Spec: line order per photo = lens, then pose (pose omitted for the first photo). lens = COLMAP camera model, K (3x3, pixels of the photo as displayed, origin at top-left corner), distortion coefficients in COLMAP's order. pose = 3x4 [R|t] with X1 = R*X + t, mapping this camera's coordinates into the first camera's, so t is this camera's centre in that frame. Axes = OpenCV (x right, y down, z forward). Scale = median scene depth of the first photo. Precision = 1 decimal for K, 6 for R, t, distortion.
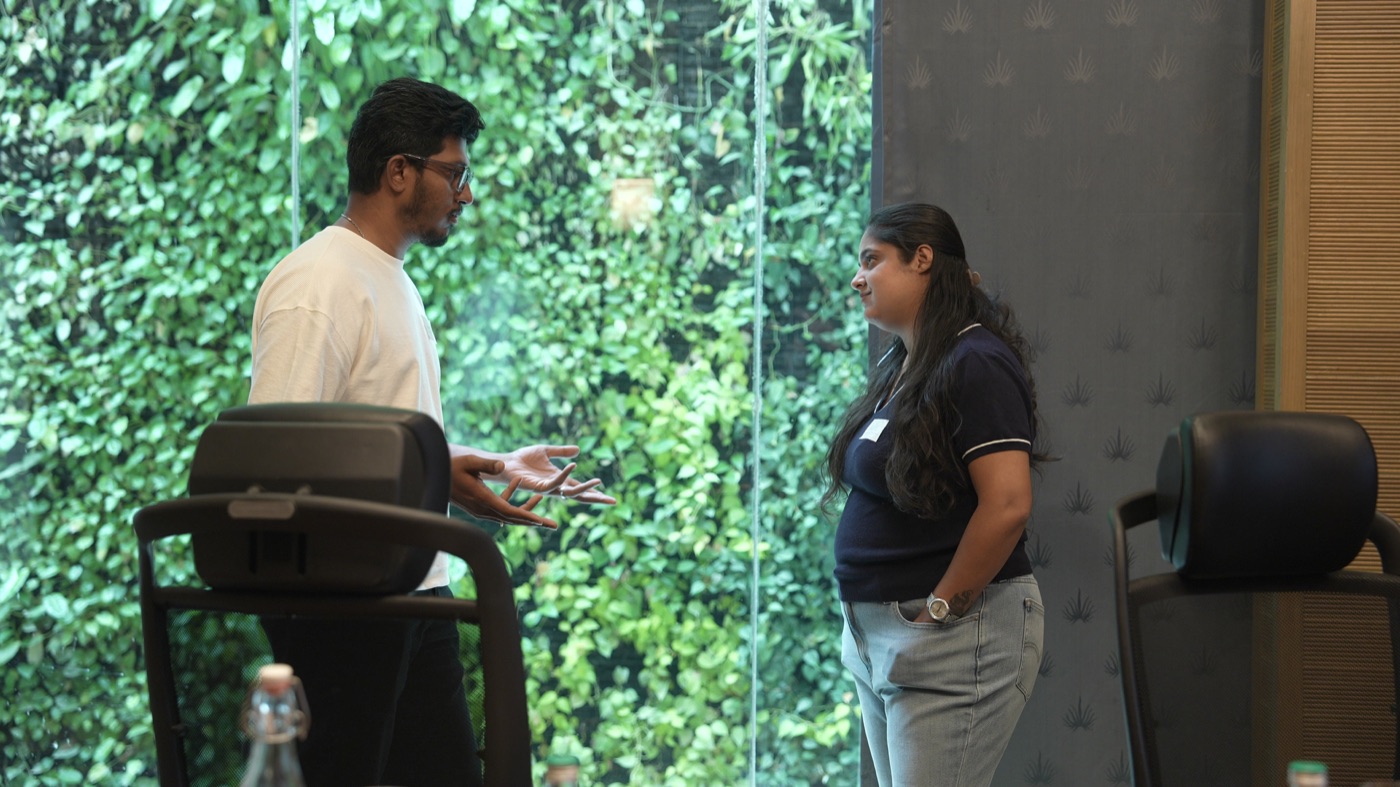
lens RADIAL K [[1952.1, 0, 700.0], [0, 1952.1, 393.5], [0, 0, 1]] dist [0.135873, 0.085826]
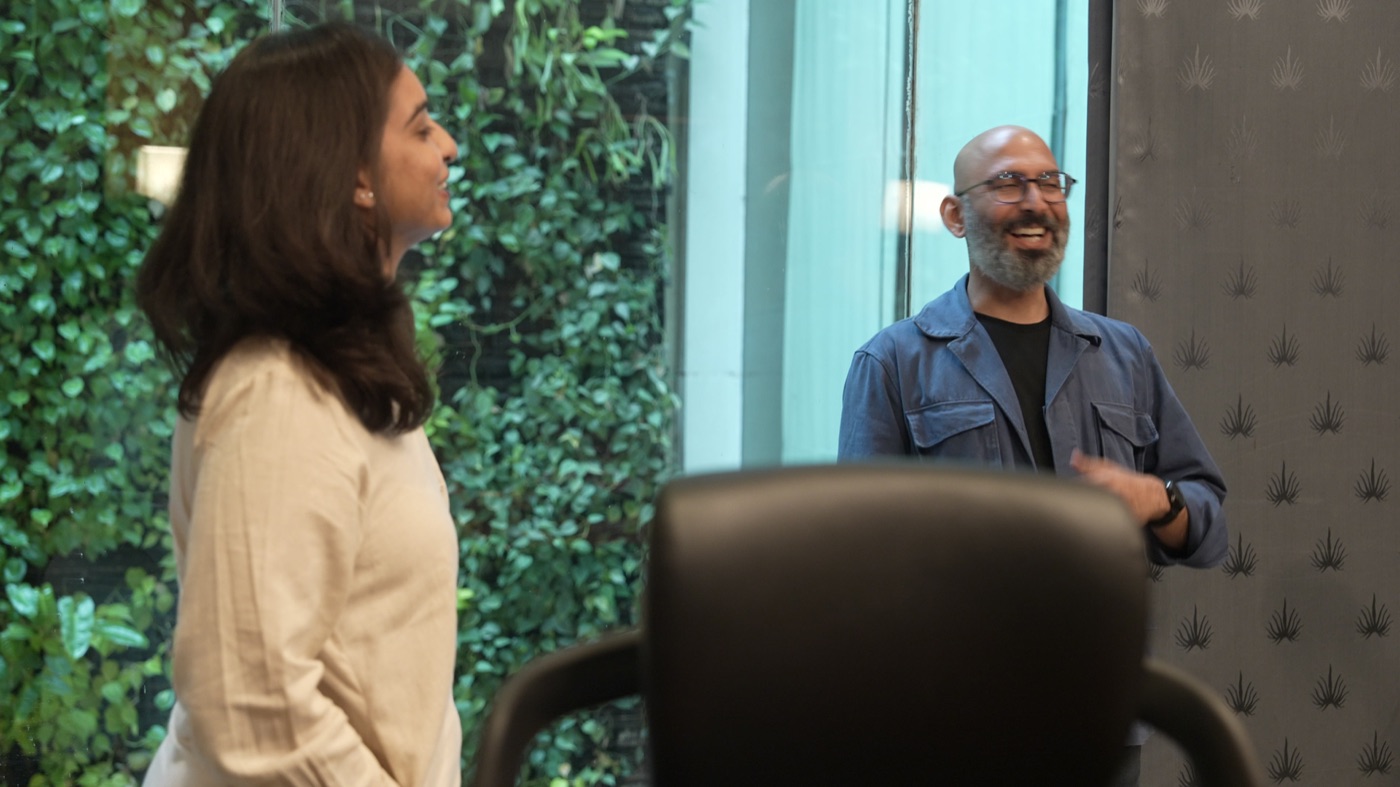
lens RADIAL K [[1952.1, 0, 700.0], [0, 1952.1, 393.5], [0, 0, 1]] dist [0.135873, 0.085826]
pose [[0.925419, -0.001223, 0.378944, -0.187860], [0.001675, 0.999998, -0.000864, -0.005025], [-0.378943, 0.001435, 0.925419, 0.198997]]
